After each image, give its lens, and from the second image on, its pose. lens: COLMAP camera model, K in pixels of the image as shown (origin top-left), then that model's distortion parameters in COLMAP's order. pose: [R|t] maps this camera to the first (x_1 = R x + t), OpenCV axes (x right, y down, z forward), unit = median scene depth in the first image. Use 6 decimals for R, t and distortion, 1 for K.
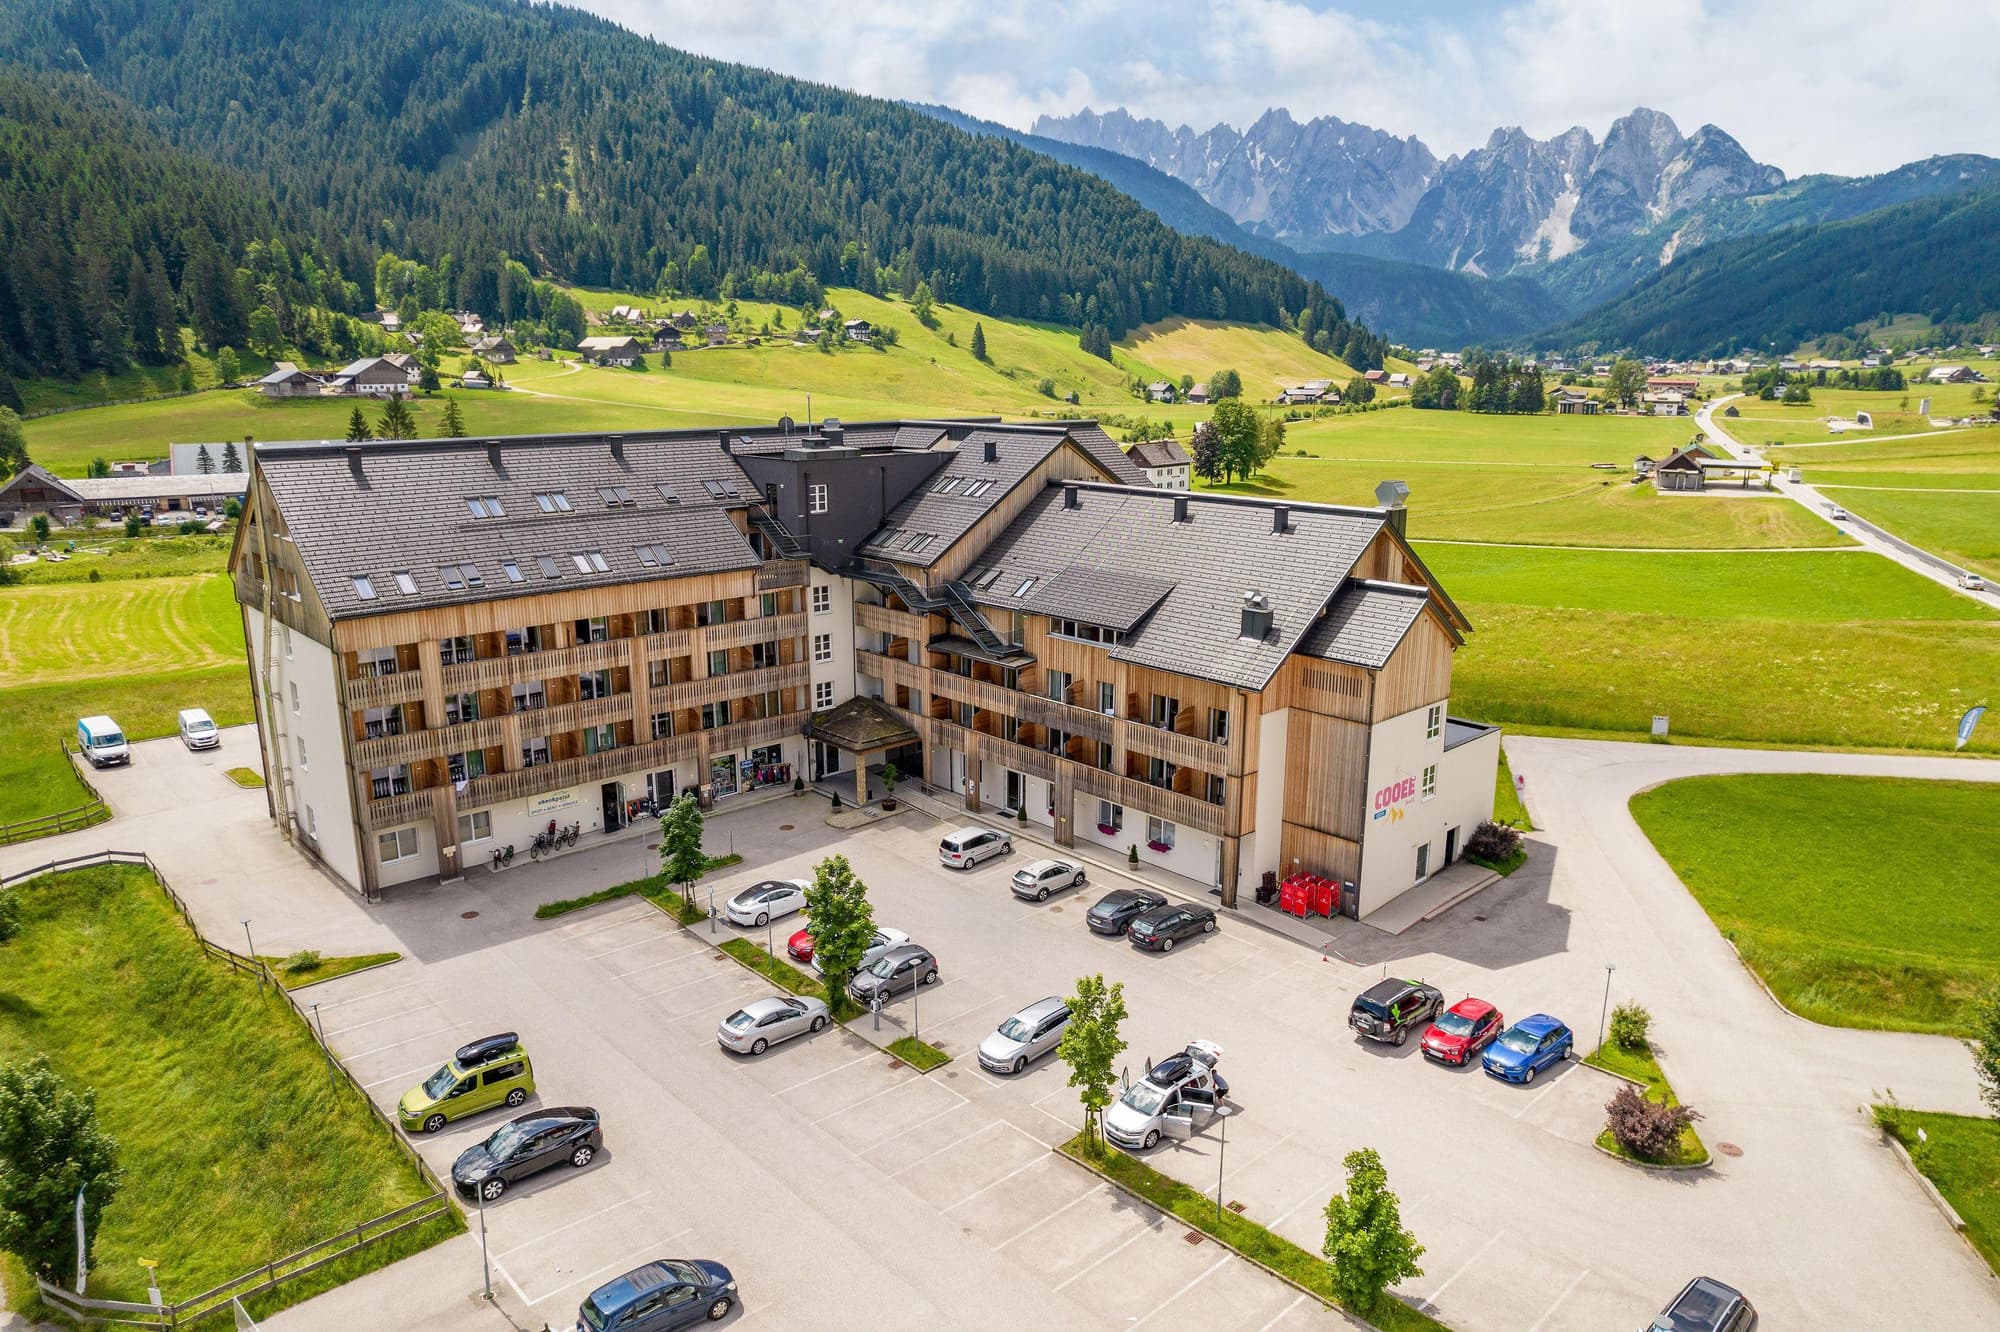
lens RADIAL K [[1362.4, 0, 1037.3], [0, 1362.4, 673.3], [0, 0, 1]] dist [-0.074806, 0.063681]
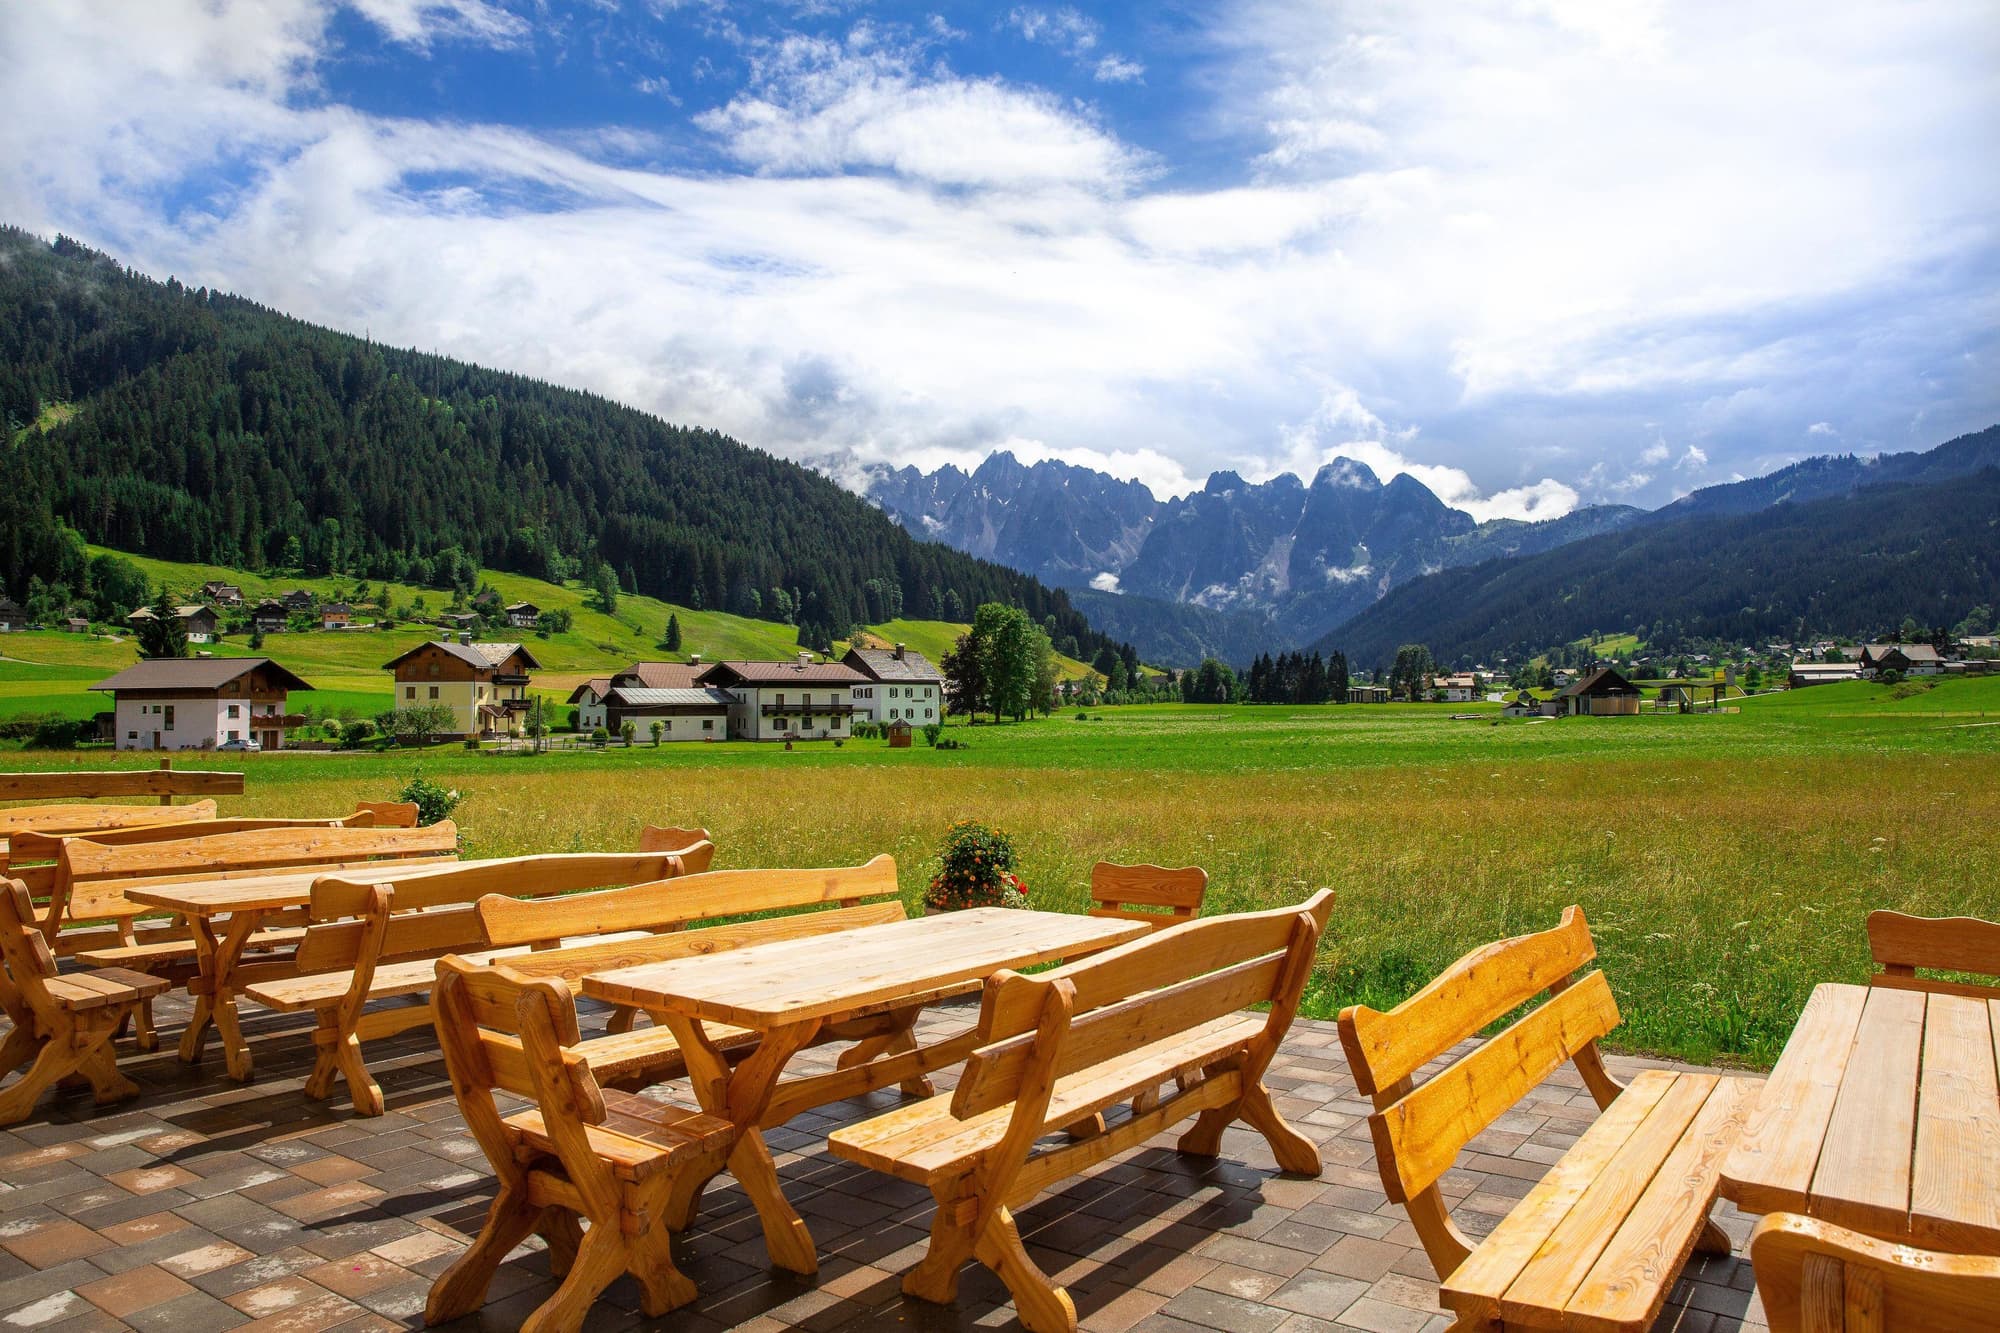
lens RADIAL K [[1362.4, 0, 1037.3], [0, 1362.4, 673.8], [0, 0, 1]] dist [-0.074806, 0.063681]
pose [[0.981196, -0.006008, 0.192920, 0.013192], [0.055731, 0.965761, -0.253377, 0.003719], [-0.184792, 0.259364, 0.947936, 0.151243]]
